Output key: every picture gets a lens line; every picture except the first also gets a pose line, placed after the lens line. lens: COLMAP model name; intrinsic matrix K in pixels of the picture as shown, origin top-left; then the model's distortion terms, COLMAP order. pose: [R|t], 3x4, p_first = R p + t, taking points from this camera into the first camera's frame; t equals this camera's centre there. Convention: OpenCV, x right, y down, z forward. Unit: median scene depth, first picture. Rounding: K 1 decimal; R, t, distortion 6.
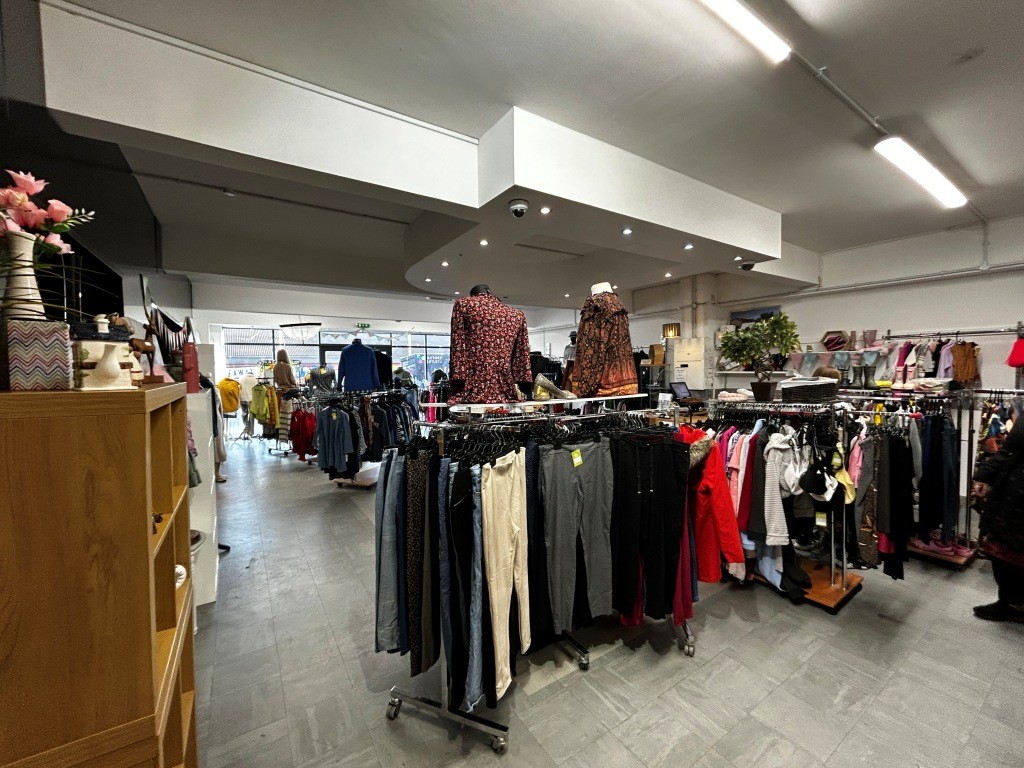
lens RADIAL K [[414.2, 0, 512.0], [0, 414.2, 384.0], [0, 0, 1]] dist [-0.000088, 0.000012]
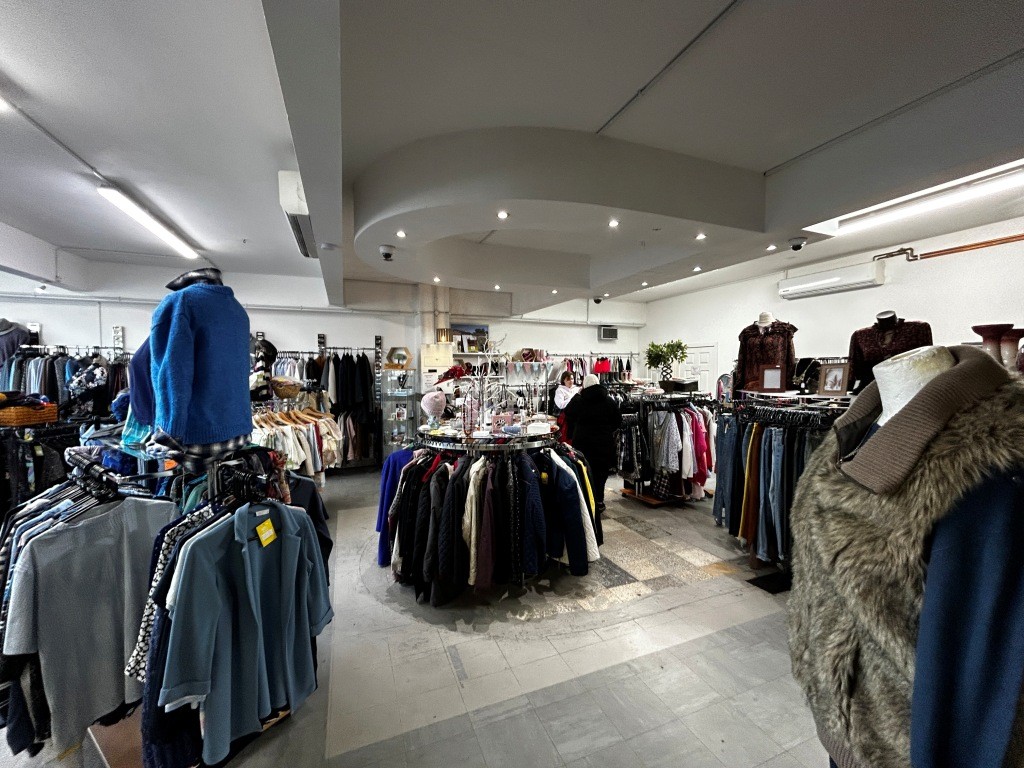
lens RADIAL K [[414.2, 0, 512.0], [0, 414.2, 384.0], [0, 0, 1]] dist [-0.000088, 0.000012]
pose [[0.194260, -0.020830, 0.980729, -0.537412], [0.032361, 0.999366, 0.014816, -0.020843], [-0.980416, 0.028859, 0.194811, 0.617820]]
